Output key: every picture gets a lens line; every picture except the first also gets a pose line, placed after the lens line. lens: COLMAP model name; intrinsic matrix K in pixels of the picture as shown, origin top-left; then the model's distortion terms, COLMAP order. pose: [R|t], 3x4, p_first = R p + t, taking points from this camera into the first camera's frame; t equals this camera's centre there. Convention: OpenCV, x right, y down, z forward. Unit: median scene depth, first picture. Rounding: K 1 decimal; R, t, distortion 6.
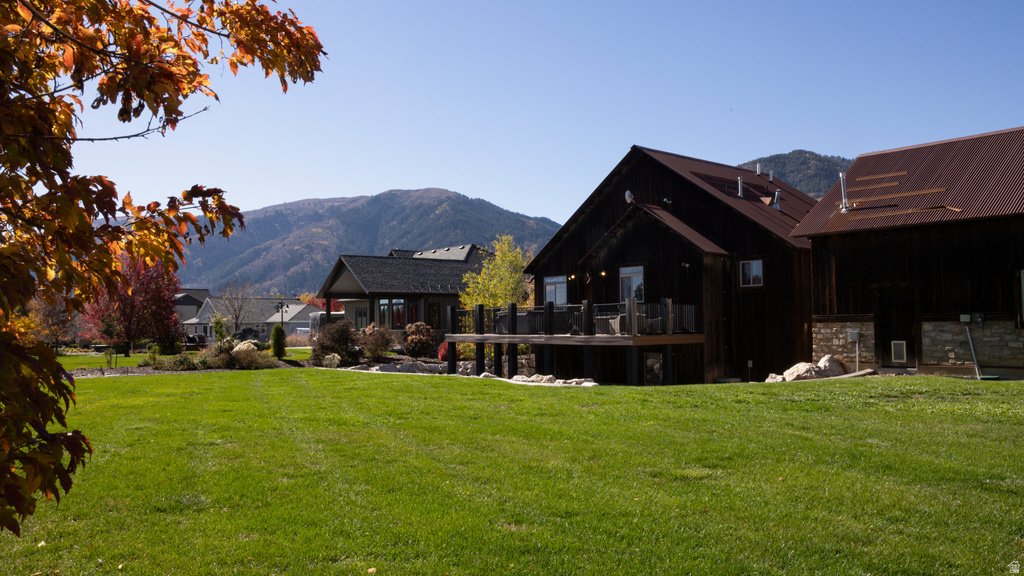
lens RADIAL K [[796.3, 0, 511.1], [0, 796.3, 285.5], [0, 0, 1]] dist [-0.005547, -0.000128]
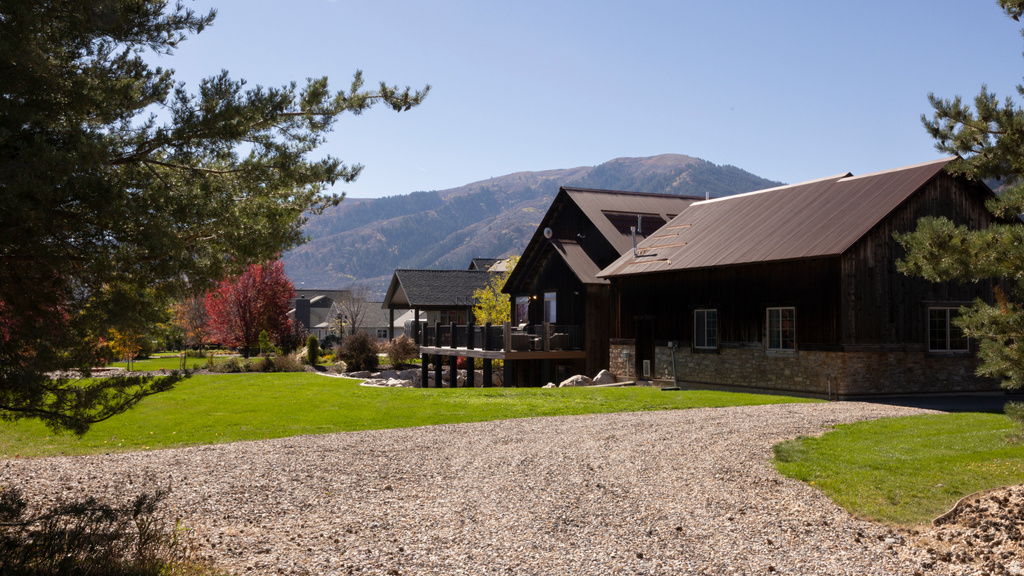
lens RADIAL K [[993.1, 0, 512.5], [0, 993.1, 289.4], [0, 0, 1]] dist [-0.008413, 0.000000]
pose [[0.966350, -0.000320, -0.257231, 0.341448], [0.003895, 0.999903, 0.013391, -0.034289], [0.257202, -0.013942, 0.966257, -0.312941]]
